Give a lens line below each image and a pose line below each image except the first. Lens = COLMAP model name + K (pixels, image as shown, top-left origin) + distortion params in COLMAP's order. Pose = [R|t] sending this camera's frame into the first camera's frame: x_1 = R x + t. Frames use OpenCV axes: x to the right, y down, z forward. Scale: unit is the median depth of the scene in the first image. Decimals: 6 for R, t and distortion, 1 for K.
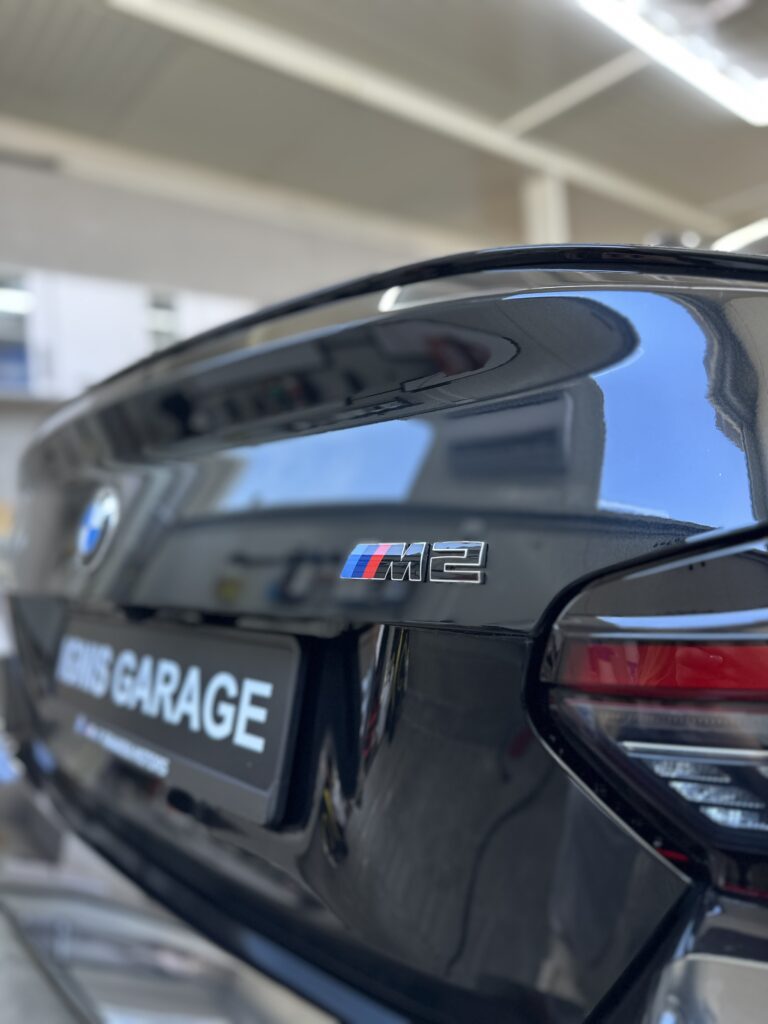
lens RADIAL K [[724.3, 0, 388.5], [0, 724.3, 515.4], [0, 0, 1]] dist [0.032606, -0.040643]
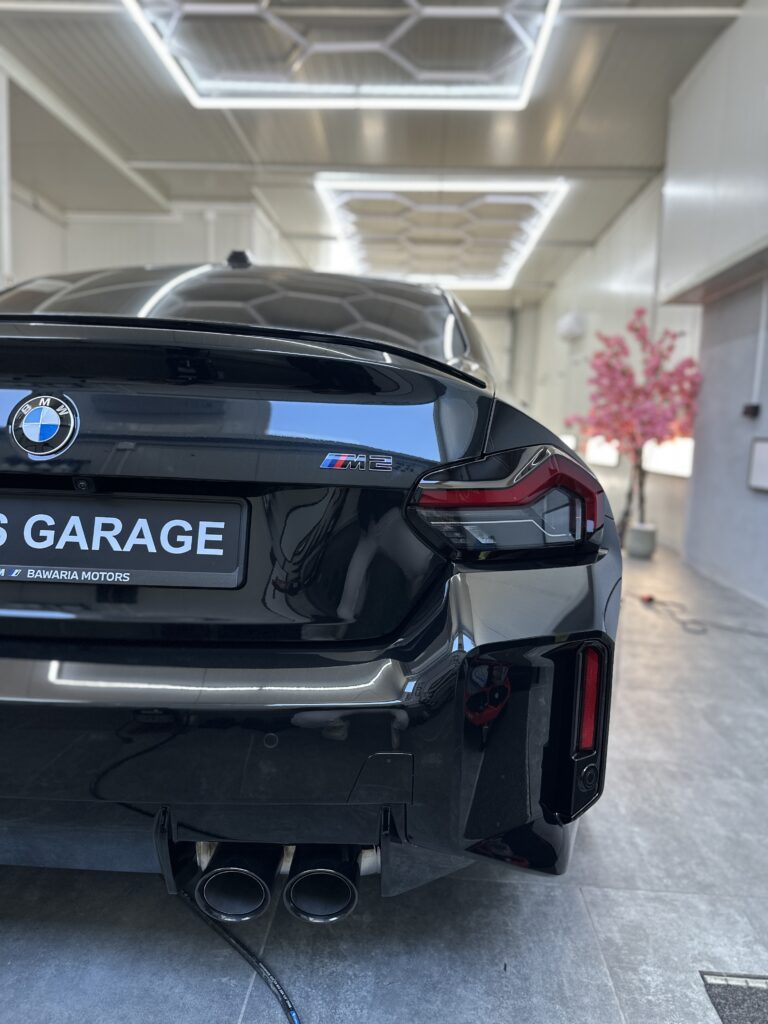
lens RADIAL K [[724.3, 0, 388.5], [0, 724.3, 515.4], [0, 0, 1]] dist [0.032606, -0.040643]
pose [[0.672508, -0.013634, 0.739964, -1.209578], [-0.089243, 0.991041, 0.099367, -0.011016], [-0.734689, -0.132862, 0.665266, -0.552014]]
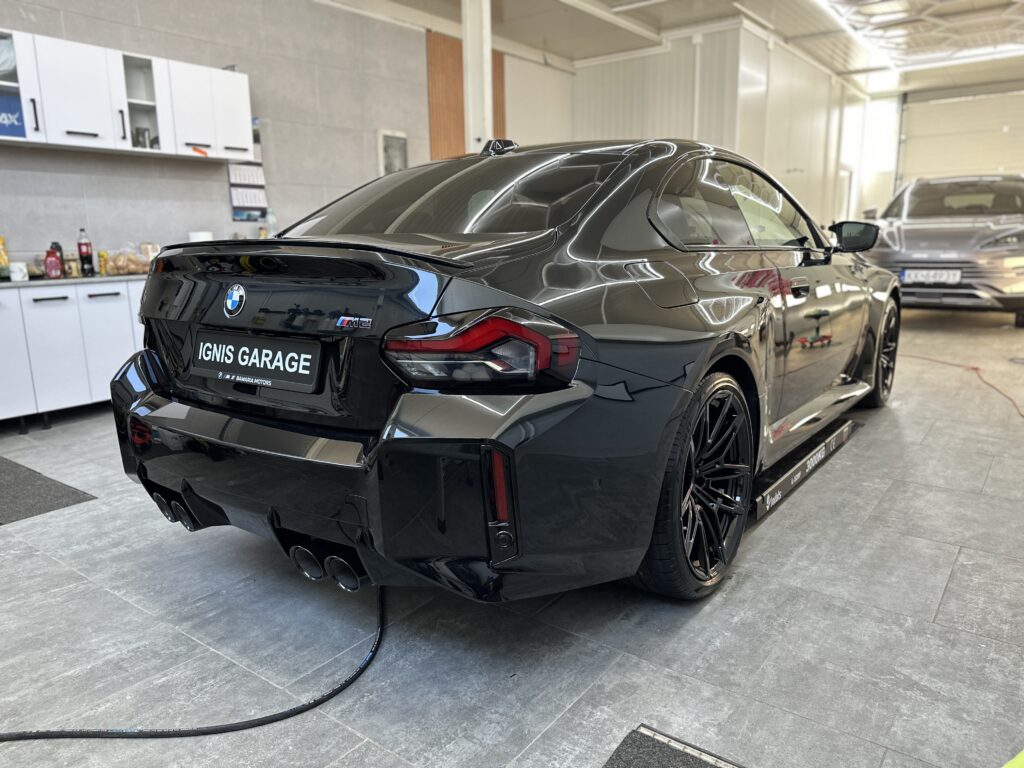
lens RADIAL K [[726.5, 0, 512.0], [0, 726.5, 384.0], [0, 0, 1]] dist [0.027365, -0.043695]
pose [[0.971674, -0.016264, 0.235764, -0.052382], [-0.035576, 0.976193, 0.213968, -0.355699], [-0.233631, -0.216295, 0.947963, -2.239654]]
